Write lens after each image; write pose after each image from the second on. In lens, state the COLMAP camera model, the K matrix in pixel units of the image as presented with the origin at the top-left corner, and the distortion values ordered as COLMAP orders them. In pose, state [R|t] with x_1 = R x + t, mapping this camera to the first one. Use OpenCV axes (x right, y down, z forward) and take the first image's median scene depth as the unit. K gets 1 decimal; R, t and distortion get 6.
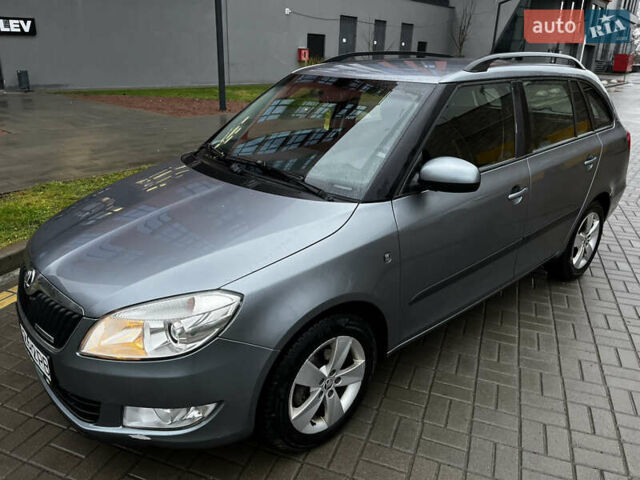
lens RADIAL K [[481.2, 0, 320.0], [0, 481.2, 240.0], [0, 0, 1]] dist [0.095912, -0.125722]
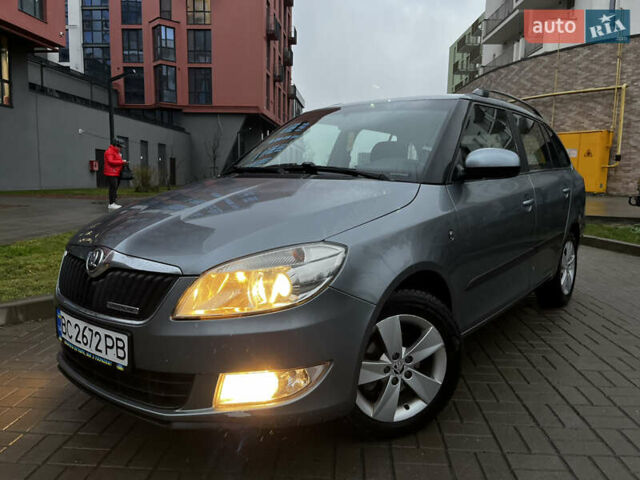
lens RADIAL K [[481.2, 0, 320.0], [0, 481.2, 240.0], [0, 0, 1]] dist [0.095912, -0.125722]
pose [[0.986582, -0.033208, 0.159852, -0.356366], [0.069095, 0.972017, -0.224517, 0.305446], [-0.147923, 0.232549, 0.961270, 0.055463]]
